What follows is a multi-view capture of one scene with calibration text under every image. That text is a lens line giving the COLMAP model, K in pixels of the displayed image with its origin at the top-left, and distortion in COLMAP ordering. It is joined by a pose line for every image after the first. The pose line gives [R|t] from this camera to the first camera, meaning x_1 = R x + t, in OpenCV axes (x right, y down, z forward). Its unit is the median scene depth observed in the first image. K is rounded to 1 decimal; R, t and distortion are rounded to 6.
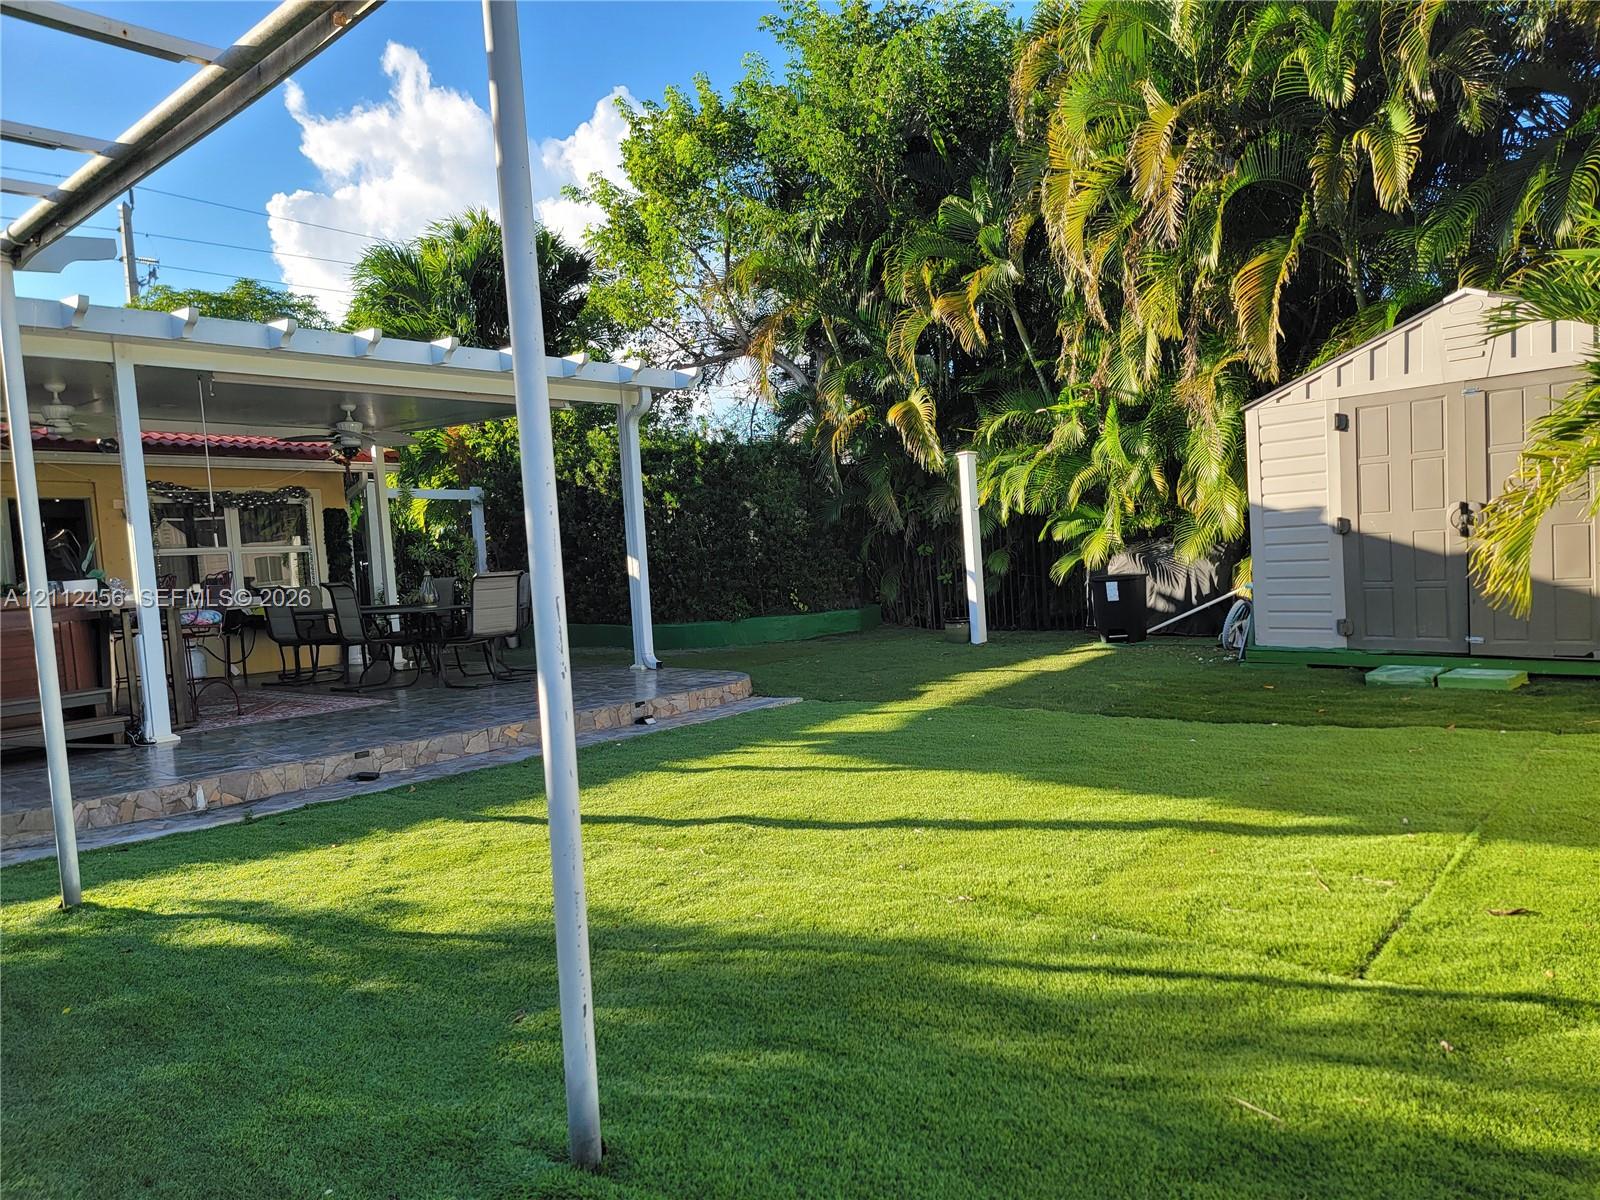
lens RADIAL K [[1111.6, 0, 806.8], [0, 1111.6, 607.9], [0, 0, 1]] dist [0.085626, -0.074181]
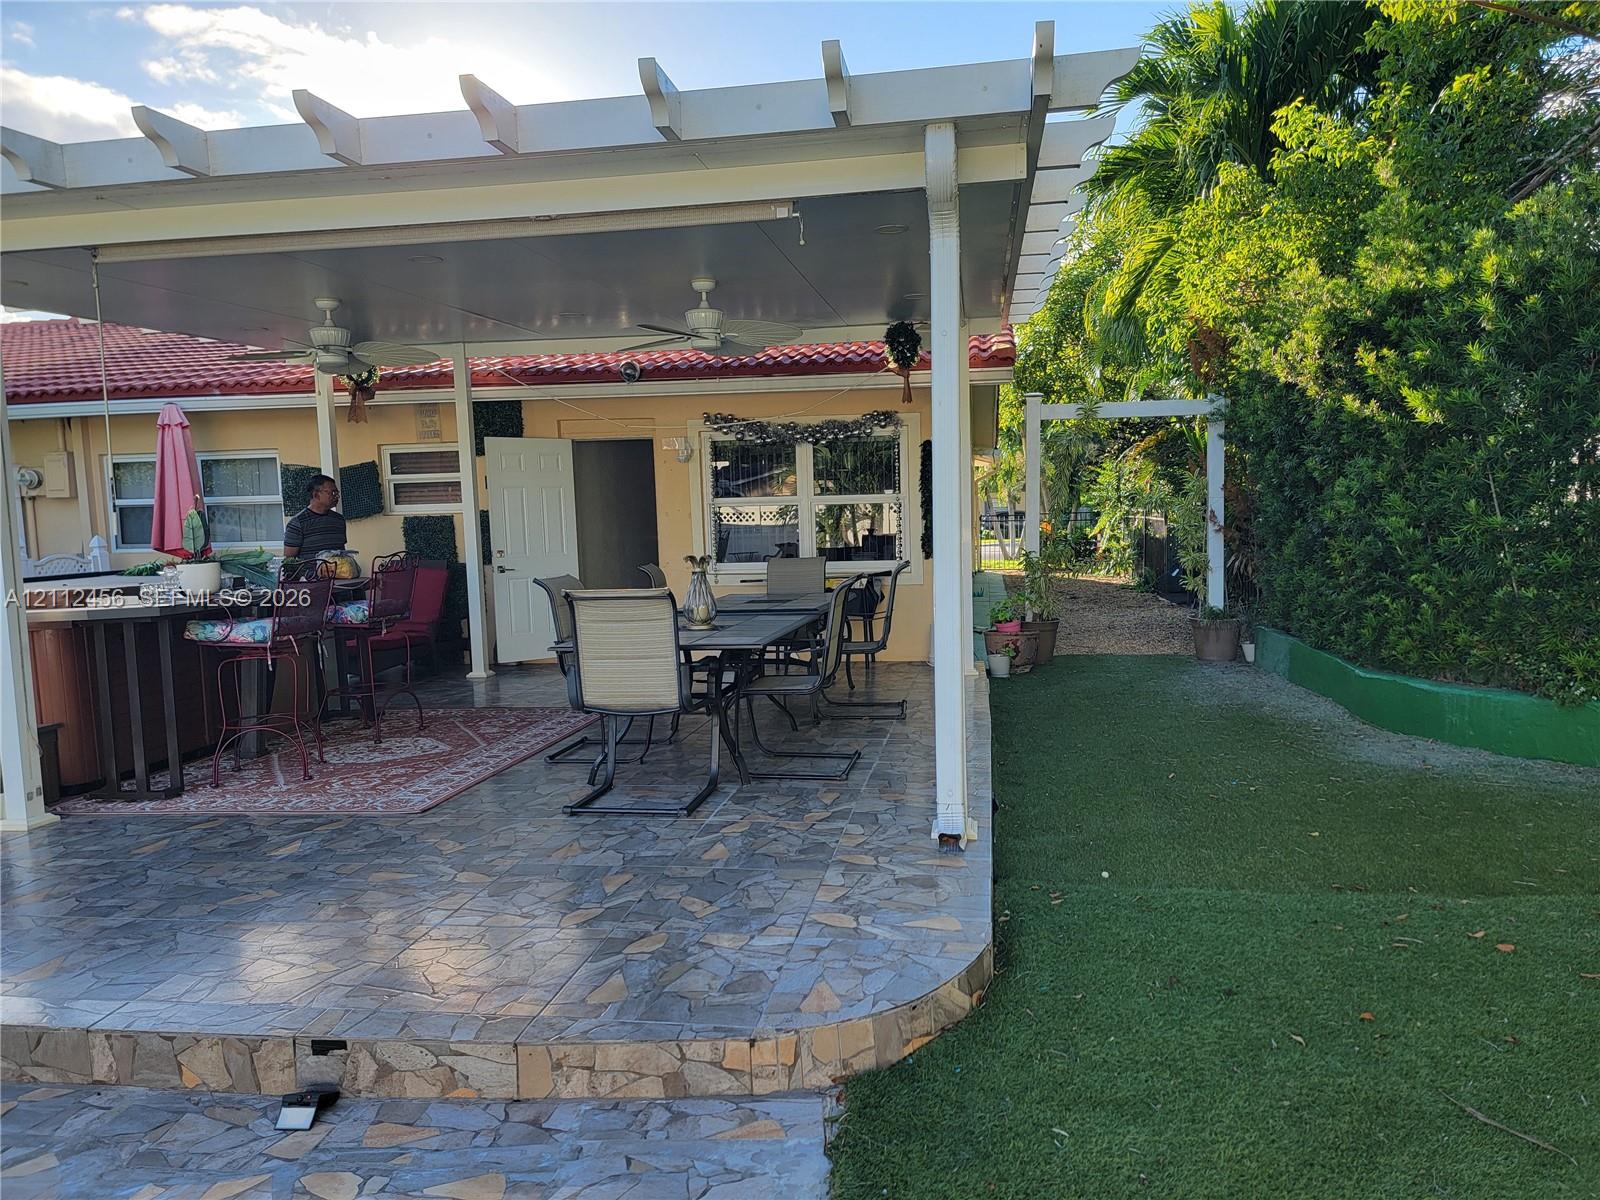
lens RADIAL K [[1111.6, 0, 806.9], [0, 1111.6, 602.2], [0, 0, 1]] dist [0.085626, -0.074181]
pose [[0.542476, 0.108109, -0.833086, 0.132895], [-0.039964, 0.993883, 0.102952, -0.059338], [0.839120, -0.022555, 0.543478, 0.587024]]
